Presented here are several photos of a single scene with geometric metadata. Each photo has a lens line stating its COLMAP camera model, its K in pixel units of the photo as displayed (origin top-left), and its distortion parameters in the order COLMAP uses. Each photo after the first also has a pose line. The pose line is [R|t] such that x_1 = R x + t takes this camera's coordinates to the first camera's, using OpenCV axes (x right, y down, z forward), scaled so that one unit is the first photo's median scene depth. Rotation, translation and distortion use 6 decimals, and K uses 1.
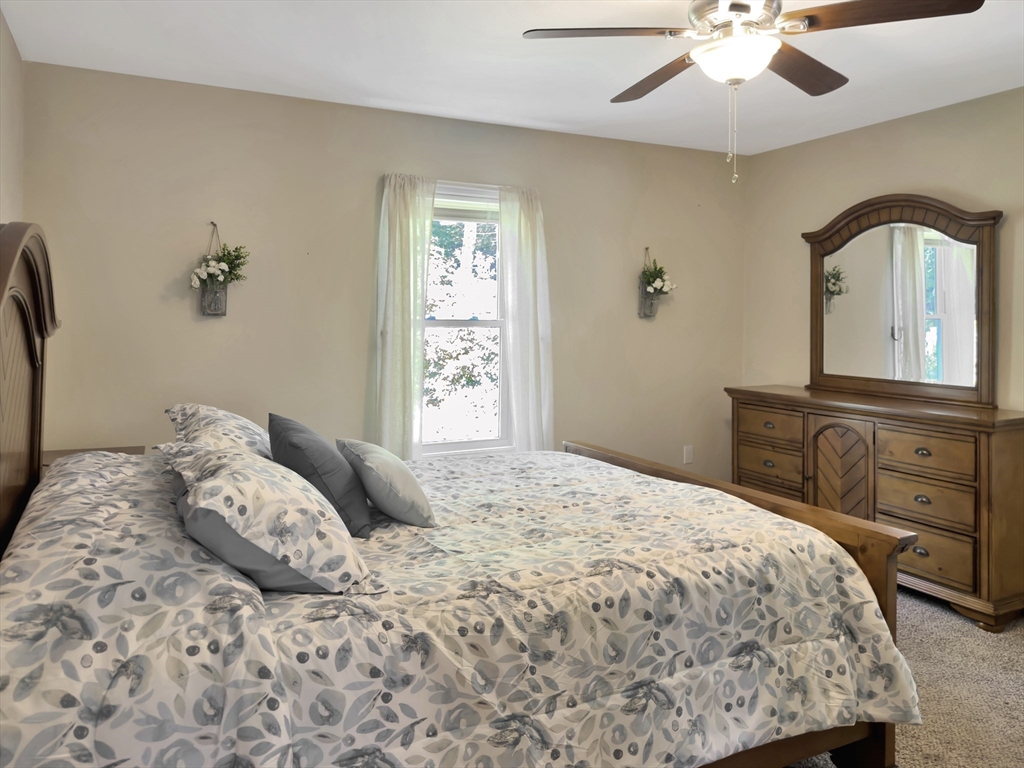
lens RADIAL K [[764.3, 0, 509.1], [0, 764.3, 343.5], [0, 0, 1]] dist [-0.005604, -0.001136]
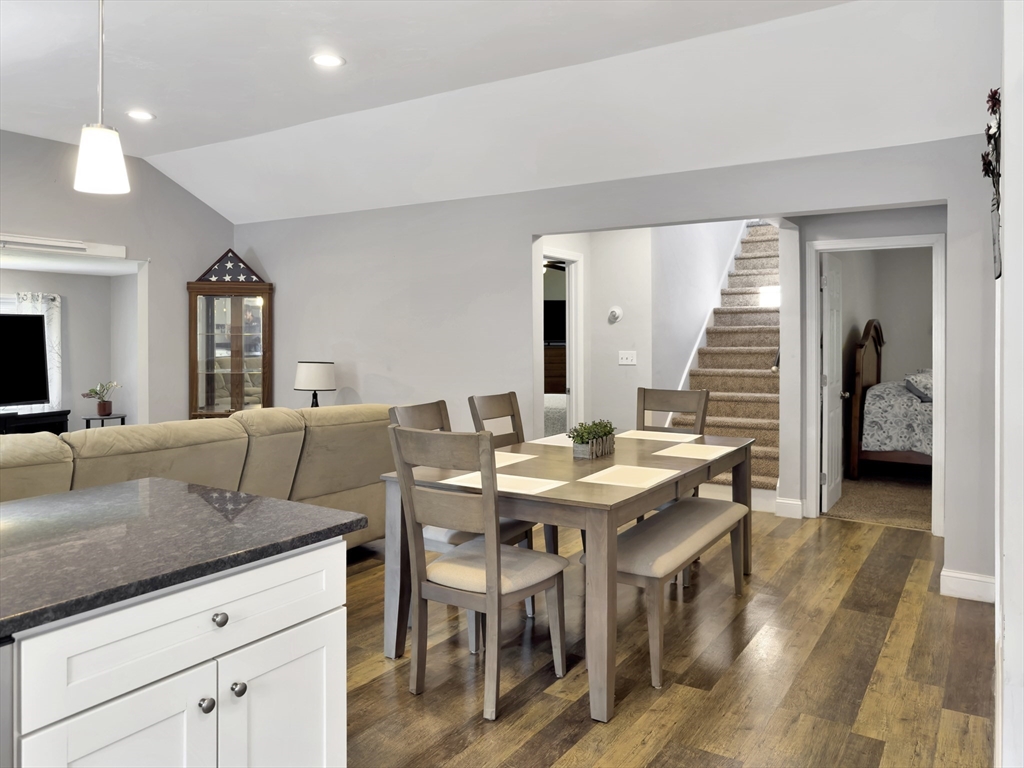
lens RADIAL K [[764.3, 0, 509.1], [0, 764.3, 343.5], [0, 0, 1]] dist [-0.005604, -0.001136]
pose [[0.515853, -0.004154, -0.856667, 2.633308], [-0.017151, 0.999738, -0.015176, 0.102185], [0.856505, 0.022521, 0.515647, -3.958189]]
